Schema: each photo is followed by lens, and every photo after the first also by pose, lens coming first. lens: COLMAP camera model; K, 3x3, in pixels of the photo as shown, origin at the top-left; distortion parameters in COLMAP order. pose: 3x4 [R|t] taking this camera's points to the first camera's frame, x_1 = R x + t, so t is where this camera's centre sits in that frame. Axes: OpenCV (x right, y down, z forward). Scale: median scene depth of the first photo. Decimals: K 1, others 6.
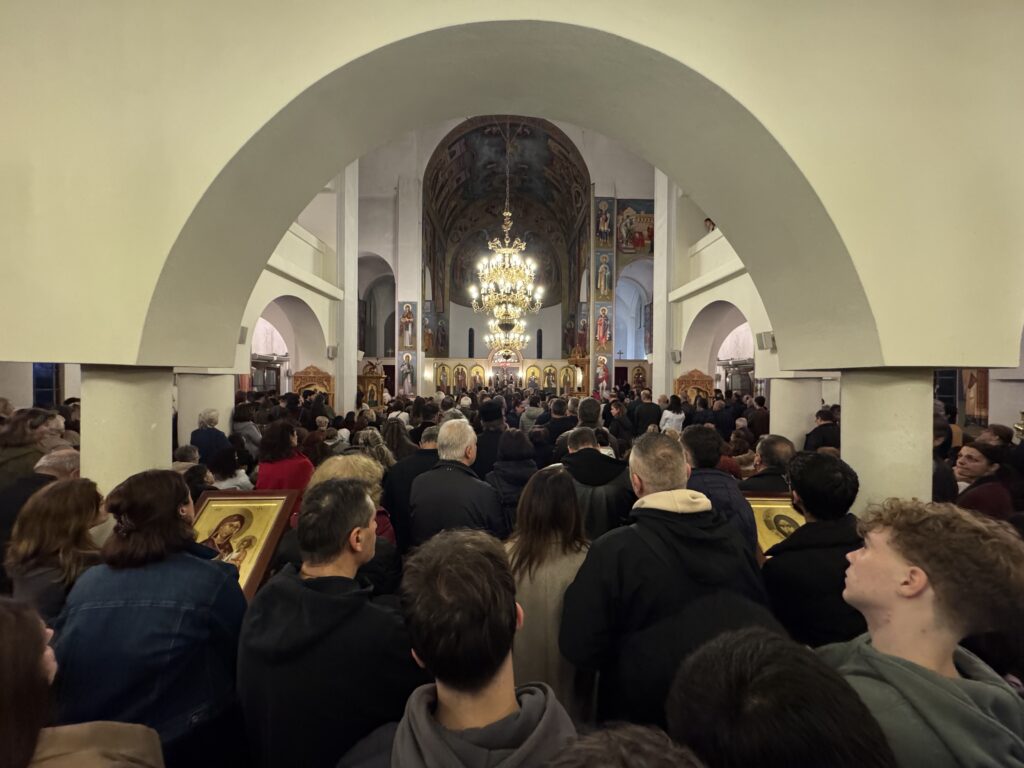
lens RADIAL K [[407.3, 0, 512.0], [0, 407.3, 384.0], [0, 0, 1]] dist [-0.002082, -0.000091]
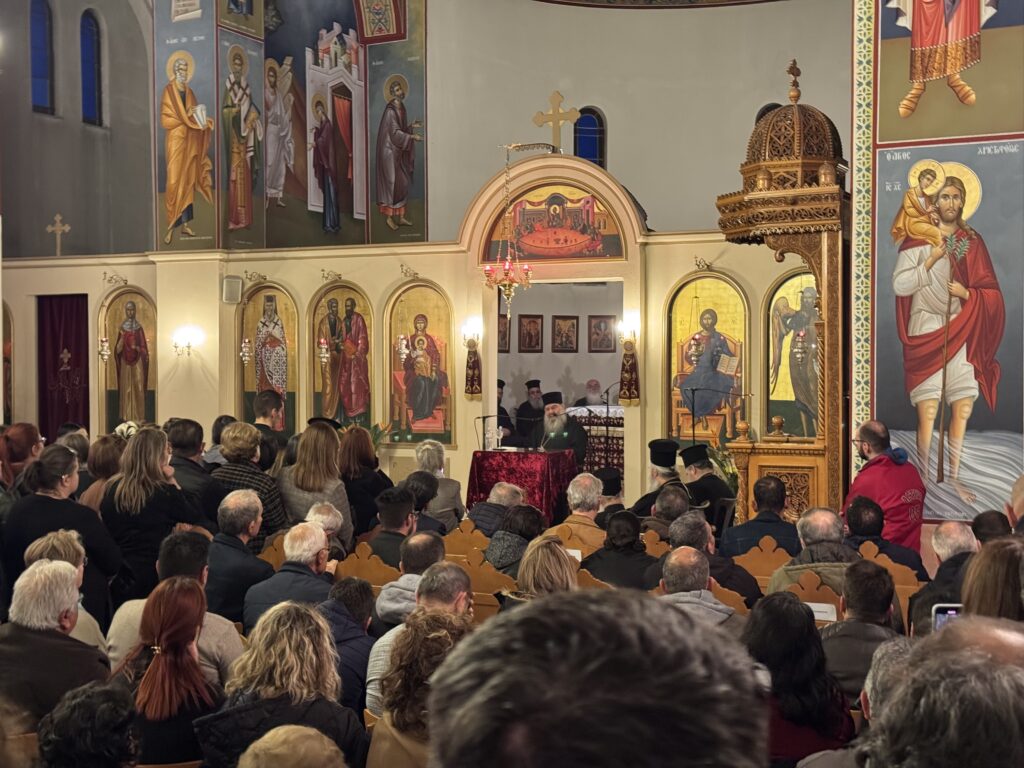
lens RADIAL K [[1412.2, 0, 512.0], [0, 1412.2, 384.0], [0, 0, 1]] dist [0.129181, -0.022471]
pose [[0.887806, -0.002936, -0.460209, 0.274540], [0.005421, 0.999977, 0.004078, -0.001675], [0.460186, -0.006115, 0.887801, 0.491230]]
